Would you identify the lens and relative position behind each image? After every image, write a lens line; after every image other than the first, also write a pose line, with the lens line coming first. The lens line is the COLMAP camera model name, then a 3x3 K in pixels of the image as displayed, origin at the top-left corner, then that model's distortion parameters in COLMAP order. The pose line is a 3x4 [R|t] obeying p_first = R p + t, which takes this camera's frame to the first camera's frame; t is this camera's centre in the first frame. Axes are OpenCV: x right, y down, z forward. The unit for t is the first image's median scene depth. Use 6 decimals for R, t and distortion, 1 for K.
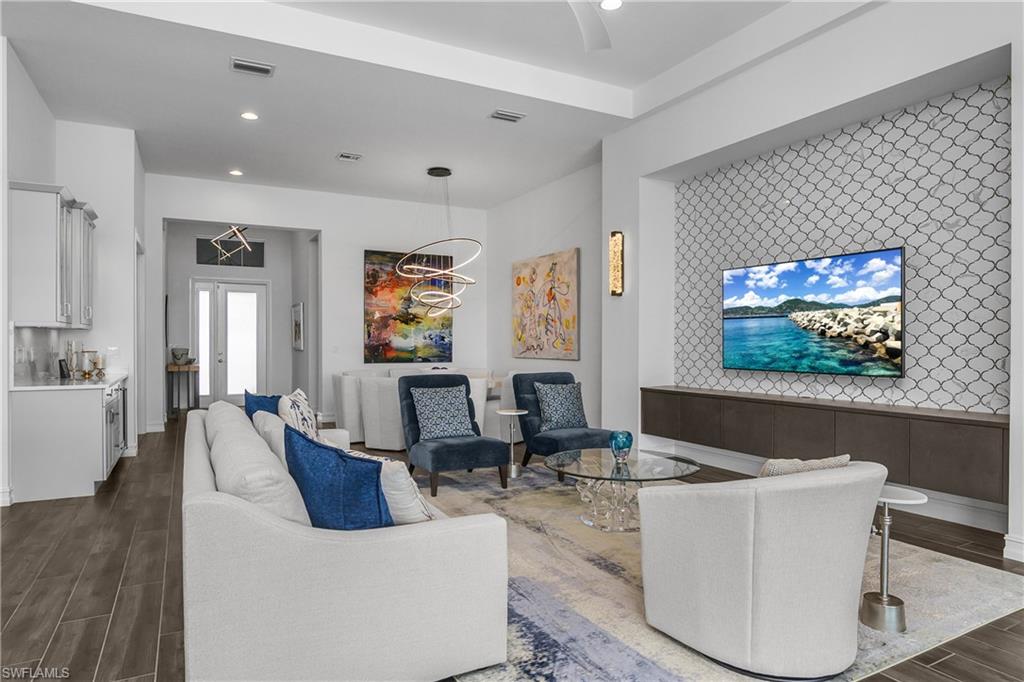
lens RADIAL K [[612.5, 0, 496.4], [0, 612.5, 342.7], [0, 0, 1]] dist [0.001925, 0.000542]
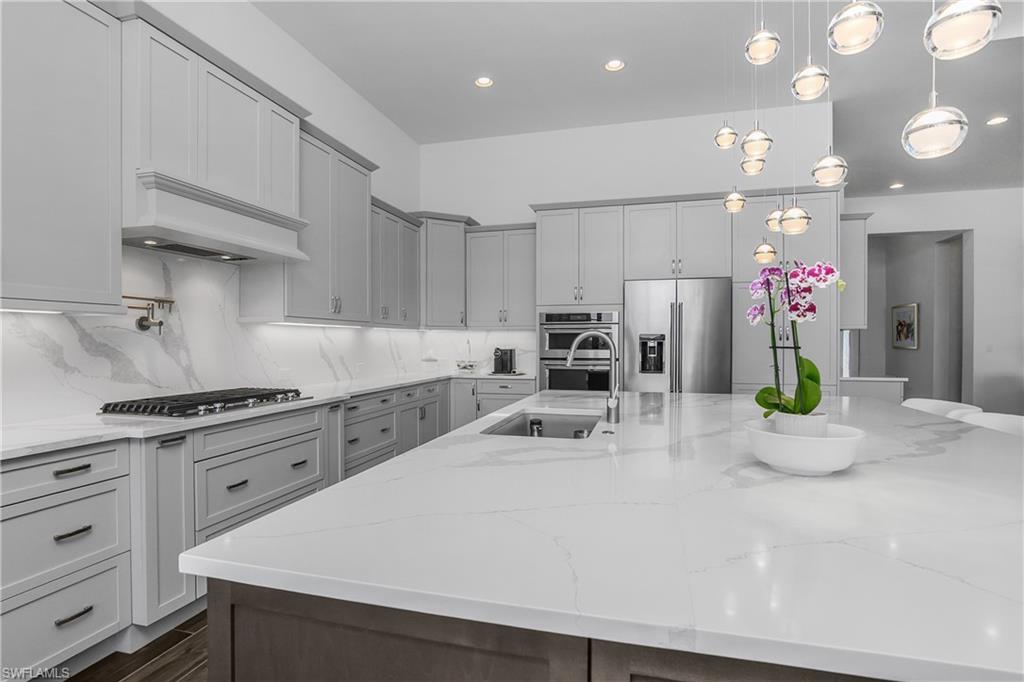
lens RADIAL K [[514.3, 0, 502.7], [0, 514.3, 341.8], [0, 0, 1]] dist [-0.017339, 0.000970]
pose [[0.738333, -0.001611, -0.674434, -0.493676], [-0.000154, 0.999997, -0.002558, 0.002949], [0.674436, 0.001993, 0.738330, -0.203757]]
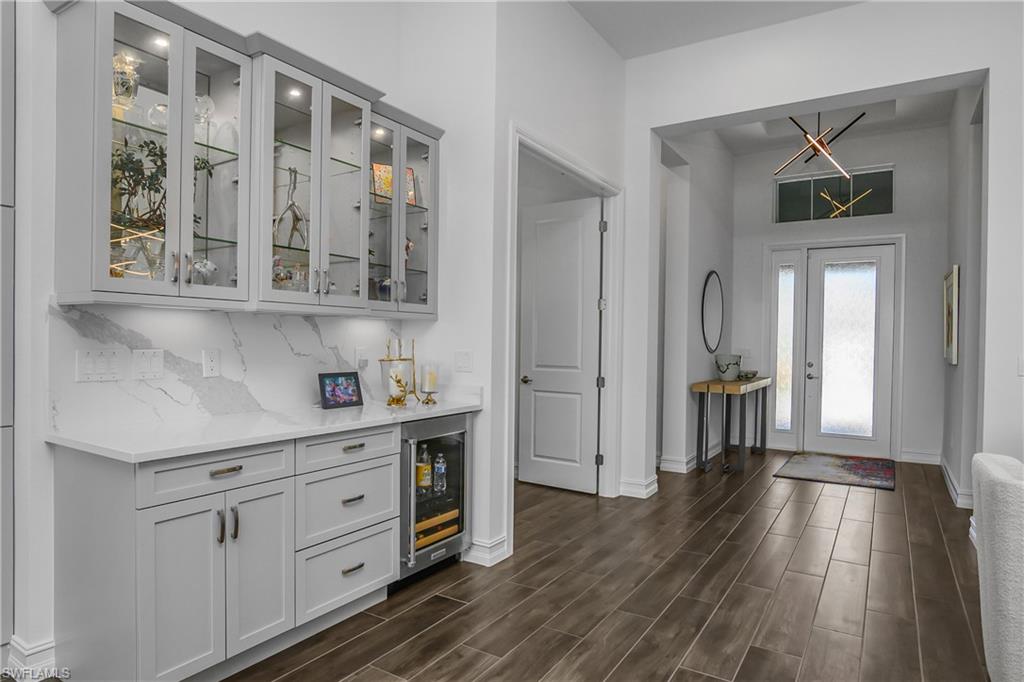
lens RADIAL K [[594.4, 0, 512.0], [0, 594.4, 341.0], [0, 0, 1]] dist [0.035233, 0.000120]
pose [[0.512220, 0.009573, -0.858801, -0.180514], [-0.017147, 0.999853, 0.000918, -0.003871], [0.858683, 0.014256, 0.512309, 0.910908]]
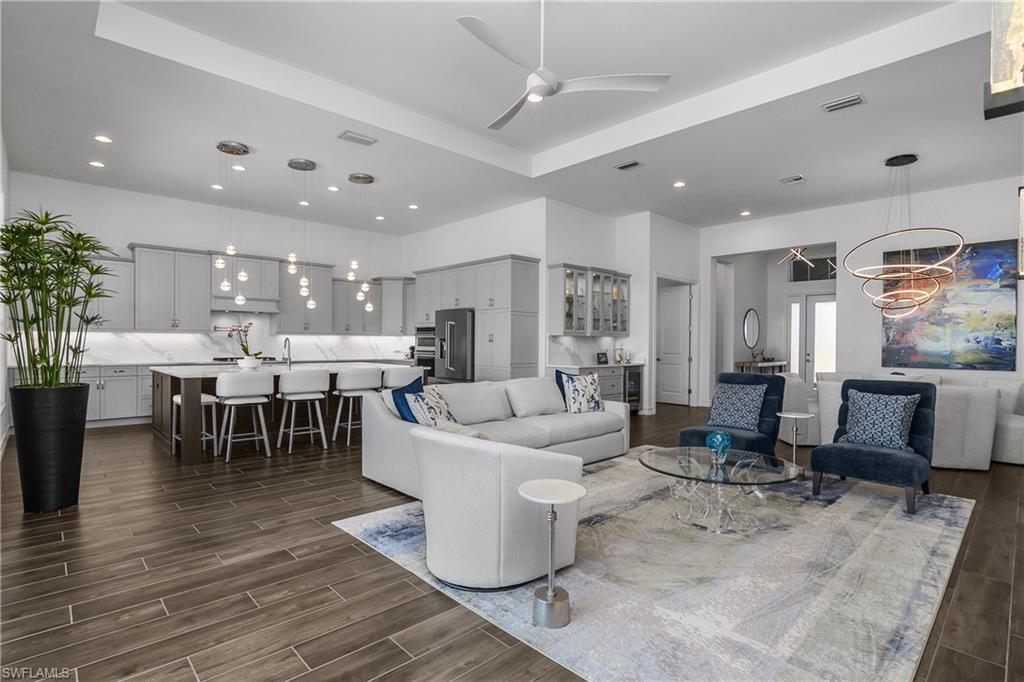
lens RADIAL K [[503.2, 0, 500.2], [0, 503.2, 341.0], [0, 0, 1]] dist [-0.030184, 0.000813]
pose [[0.265101, -0.003175, -0.964216, 0.687851], [-0.009194, 0.999941, -0.005821, 0.004180], [0.964177, 0.010408, 0.265056, 0.336847]]
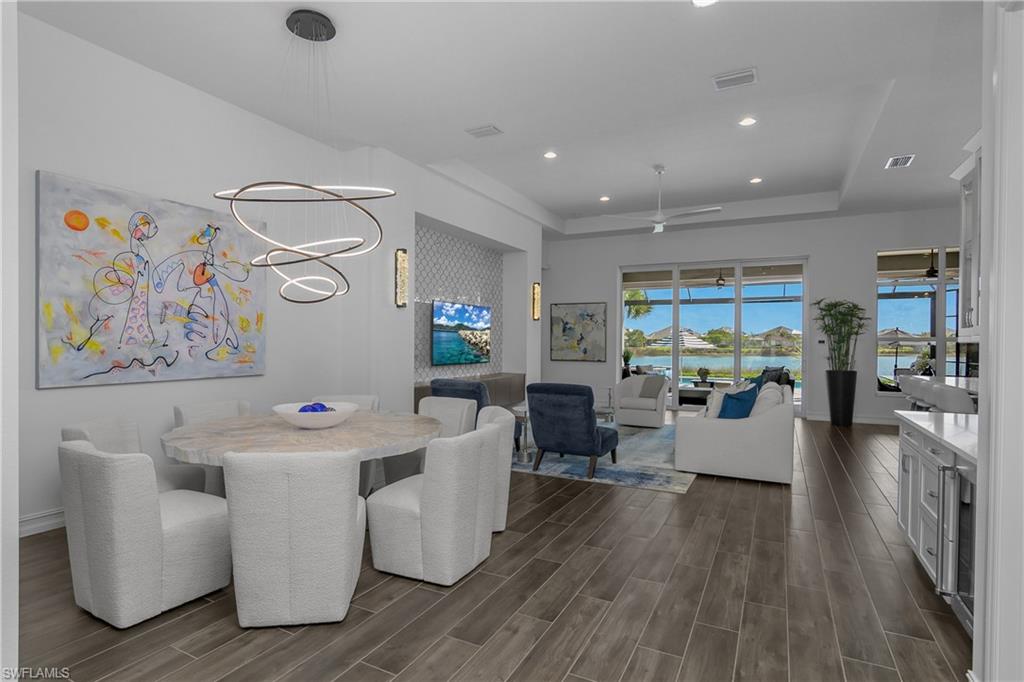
lens RADIAL K [[524.9, 0, 512.0], [0, 524.9, 341.0], [0, 0, 1]] dist [-0.000038, -0.000121]
pose [[-0.590694, -0.005705, 0.806875, -0.826371], [-0.005850, 0.999979, 0.002788, -0.022828], [-0.806874, -0.003074, -0.590715, 1.681837]]
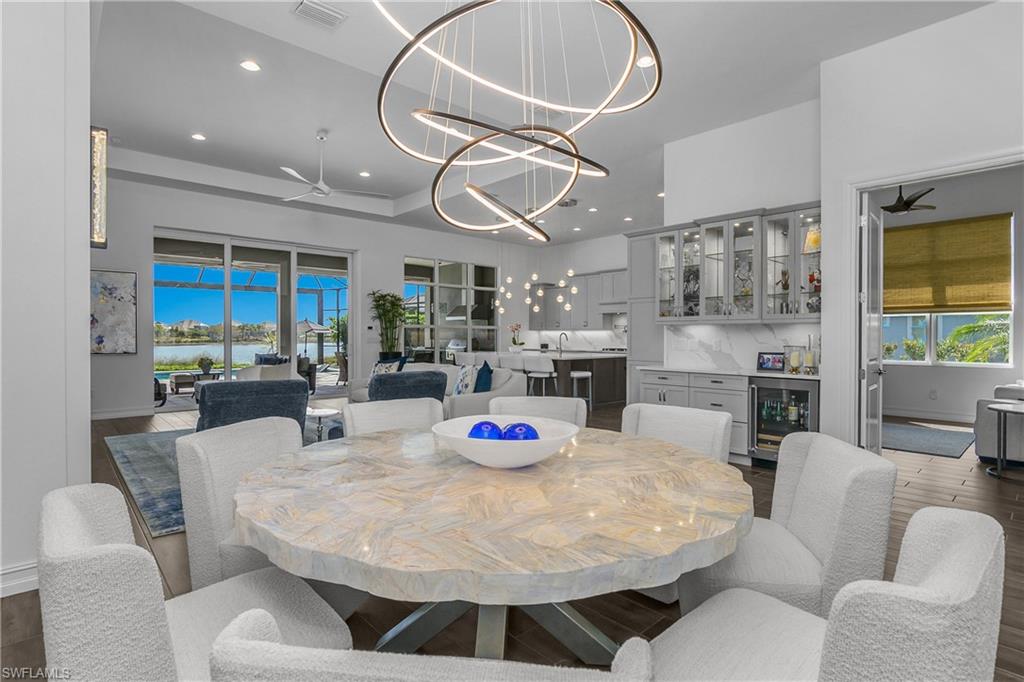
lens RADIAL K [[503.2, 0, 500.2], [0, 503.2, 341.0], [0, 0, 1]] dist [-0.030184, 0.000813]
pose [[-0.966196, -0.001929, -0.257801, -0.038569], [-0.005698, 0.999888, 0.013873, -0.001480], [0.257745, 0.014873, -0.966098, 1.809777]]
